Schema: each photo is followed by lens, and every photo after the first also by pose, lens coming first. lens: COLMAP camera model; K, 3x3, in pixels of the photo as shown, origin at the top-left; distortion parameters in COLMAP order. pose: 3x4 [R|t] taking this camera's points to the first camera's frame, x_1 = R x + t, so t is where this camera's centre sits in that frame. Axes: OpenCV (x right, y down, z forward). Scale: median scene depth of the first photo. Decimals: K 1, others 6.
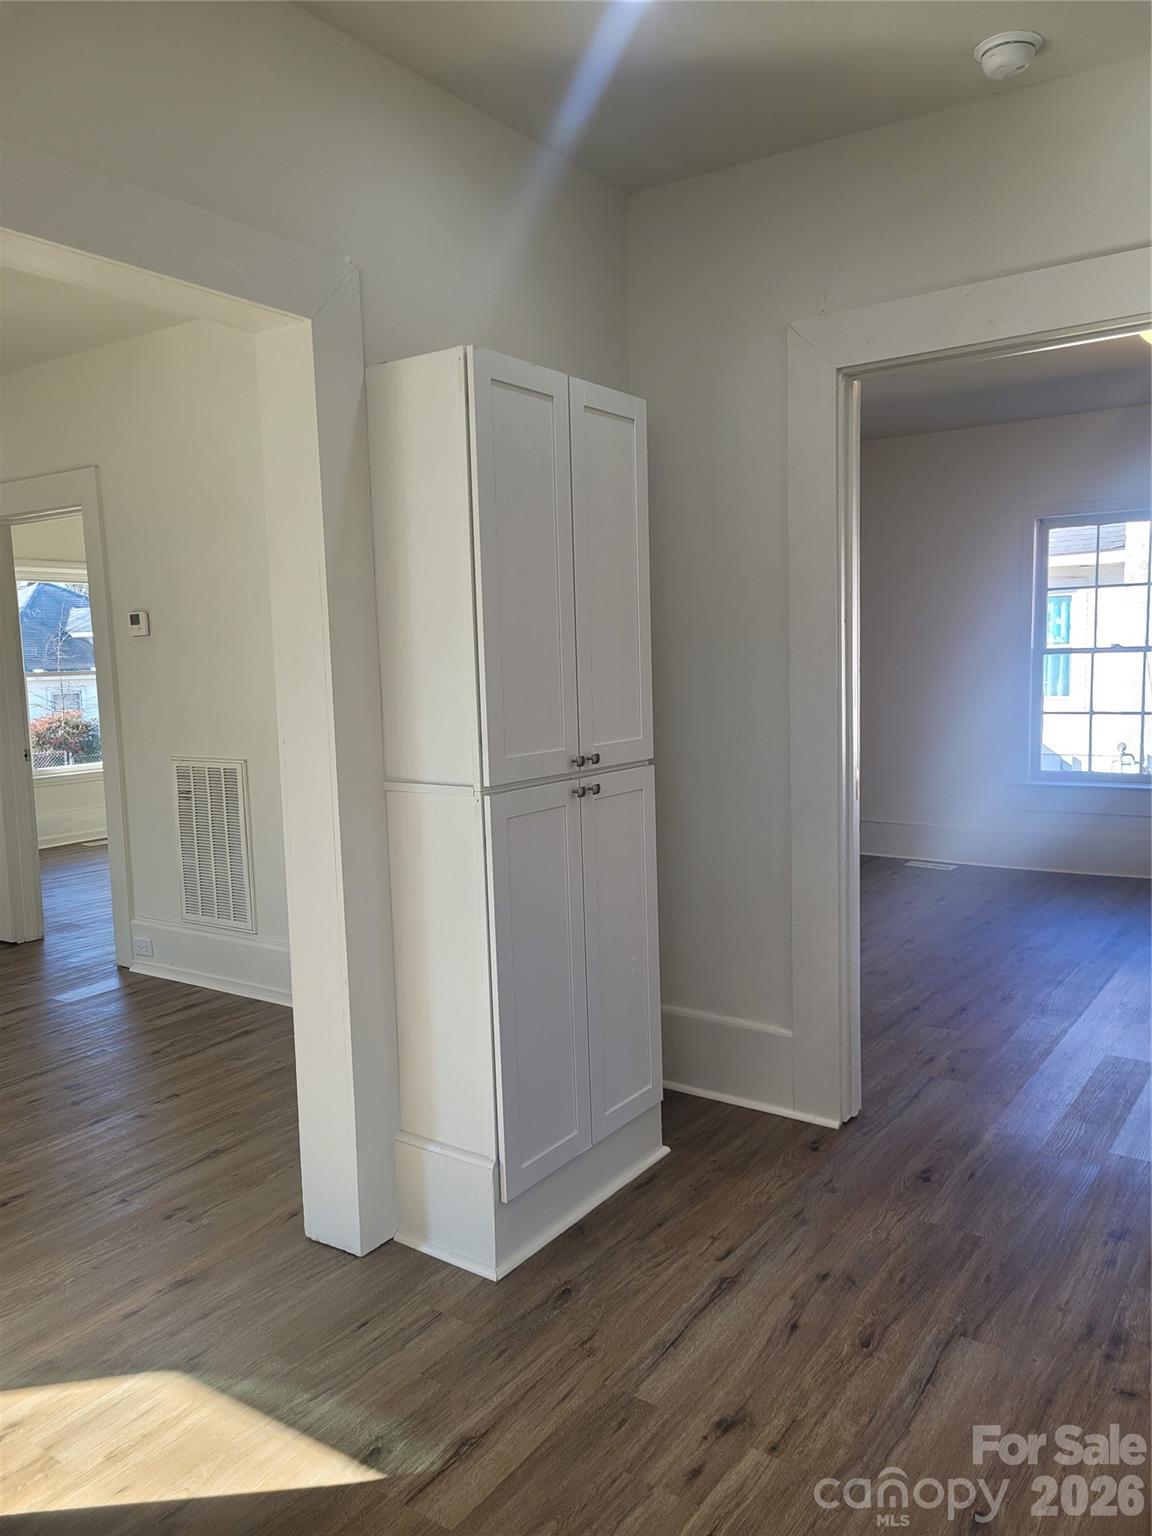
lens RADIAL K [[1141.2, 0, 583.1], [0, 1141.2, 779.5], [0, 0, 1]] dist [0.062945, -0.039892]
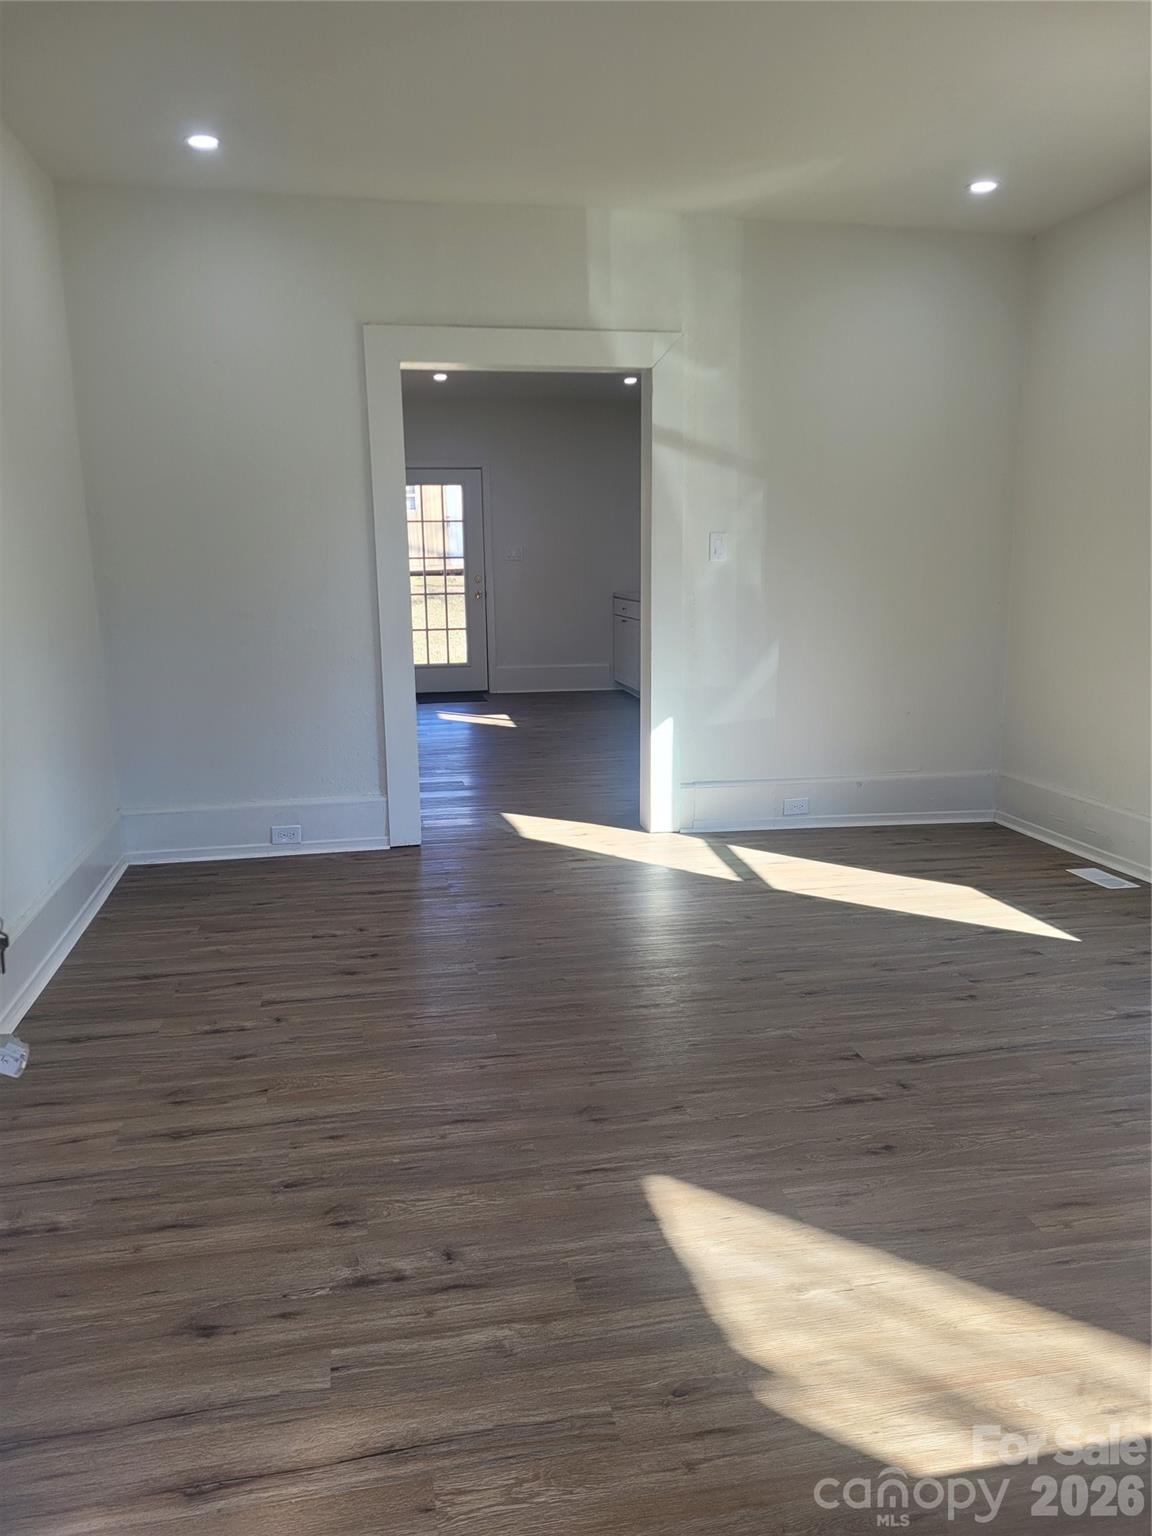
lens RADIAL K [[1141.2, 0, 575.9], [0, 1141.2, 778.8], [0, 0, 1]] dist [0.062945, -0.039892]
pose [[-0.713699, -0.101485, 0.693062, -4.564626], [0.110254, 0.960838, 0.254233, -0.426032], [-0.691721, 0.257858, -0.674560, 5.491674]]
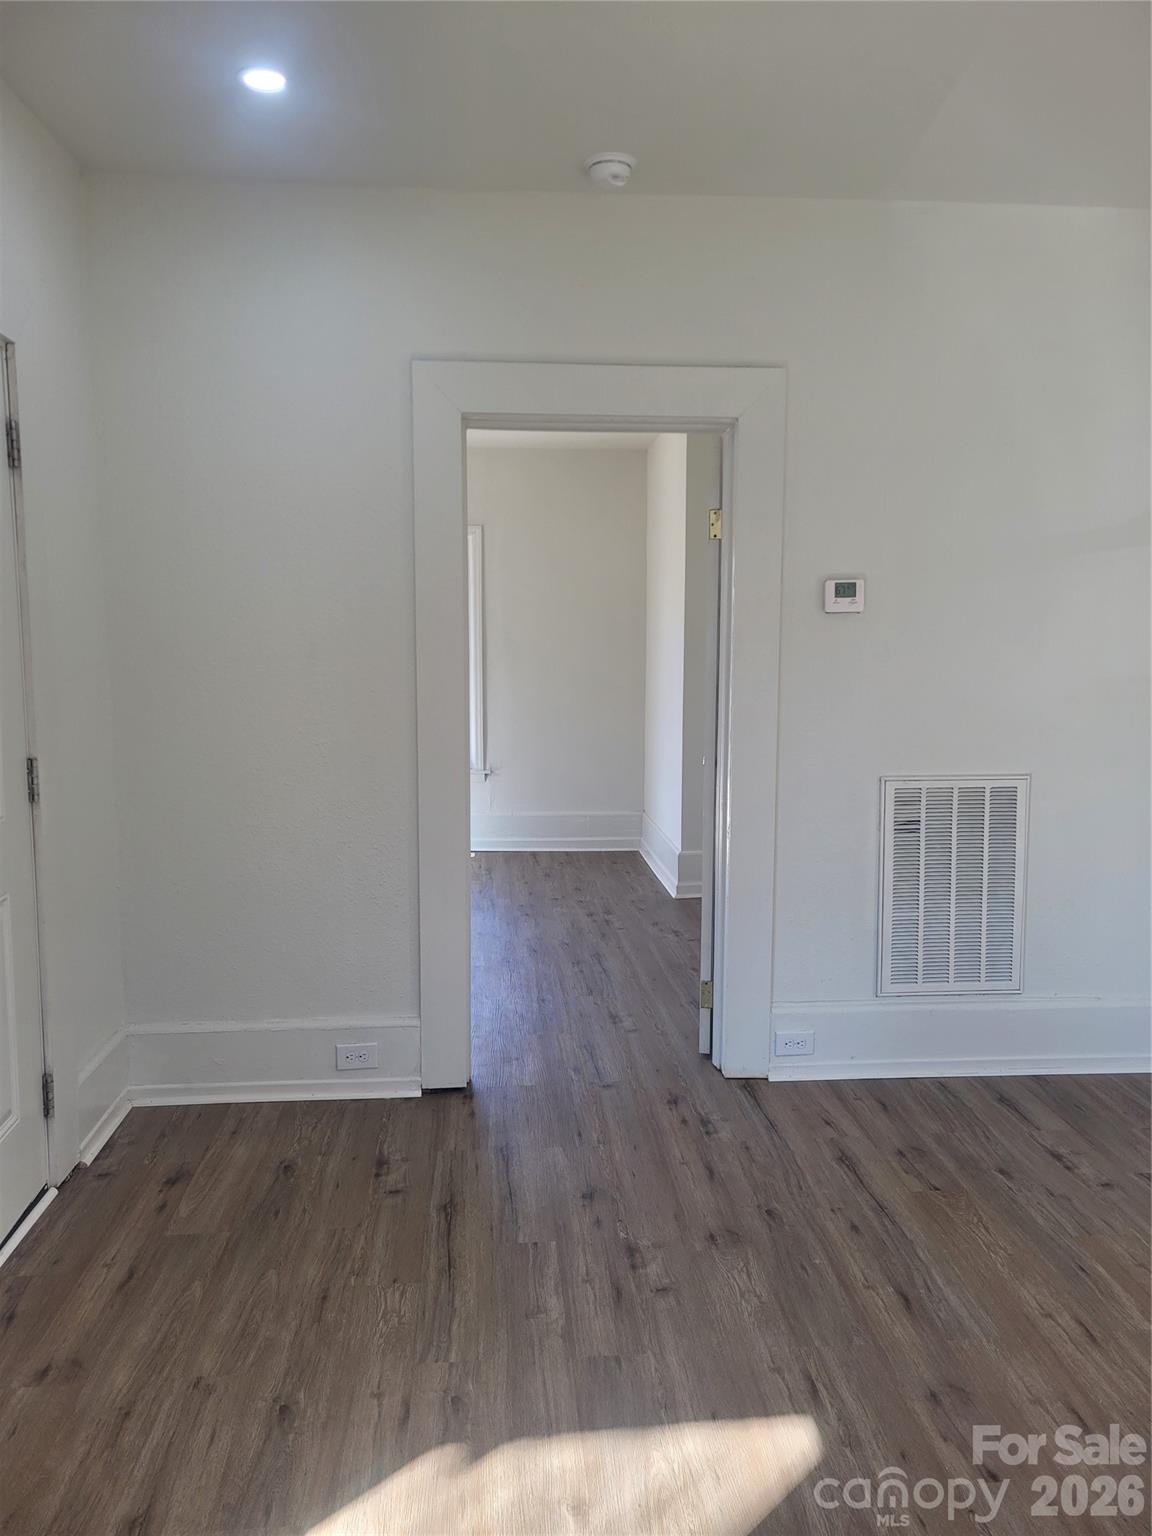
lens RADIAL K [[1141.2, 0, 588.5], [0, 1141.2, 764.7], [0, 0, 1]] dist [0.062945, -0.039892]
pose [[0.770598, -0.042399, 0.635910, -4.639973], [0.051173, 0.998679, 0.004574, -0.193317], [-0.635264, 0.029017, 0.771750, 2.606187]]
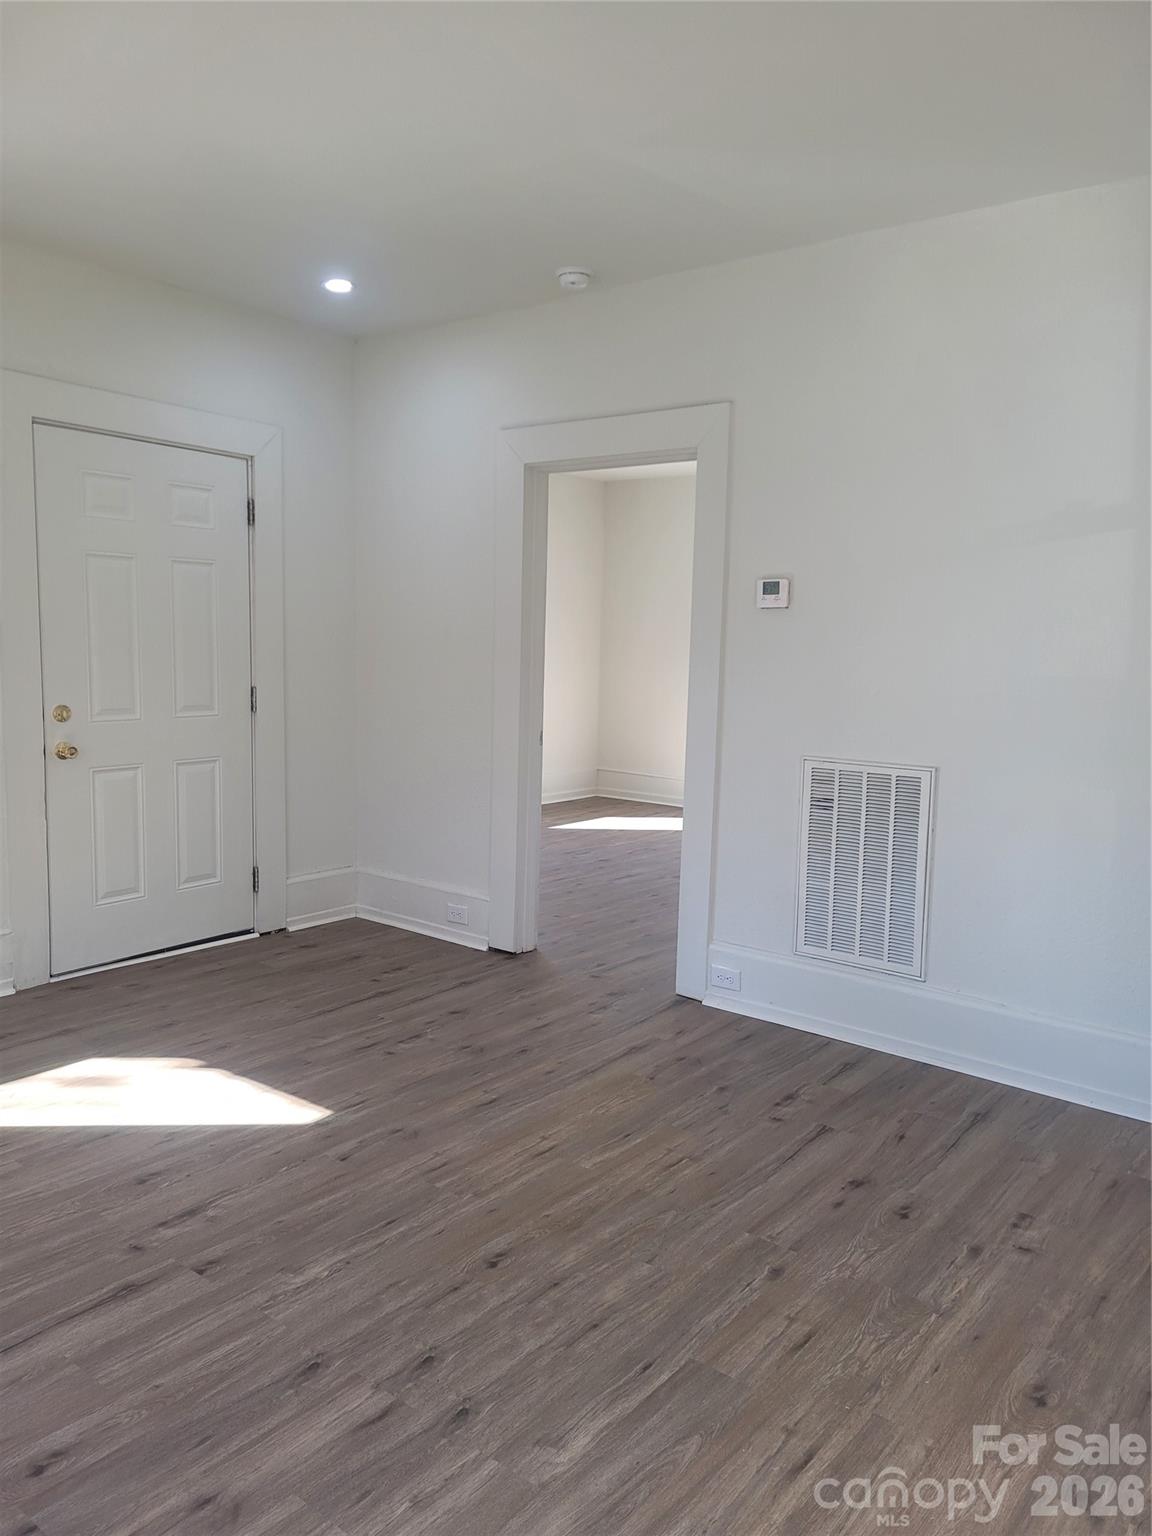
lens RADIAL K [[1141.2, 0, 578.5], [0, 1141.2, 768.9], [0, 0, 1]] dist [0.062945, -0.039892]
pose [[0.996297, 0.060533, -0.061061, -2.227321], [-0.060525, 0.998165, 0.001988, -0.010170], [0.061069, 0.001715, 0.998132, 0.798517]]
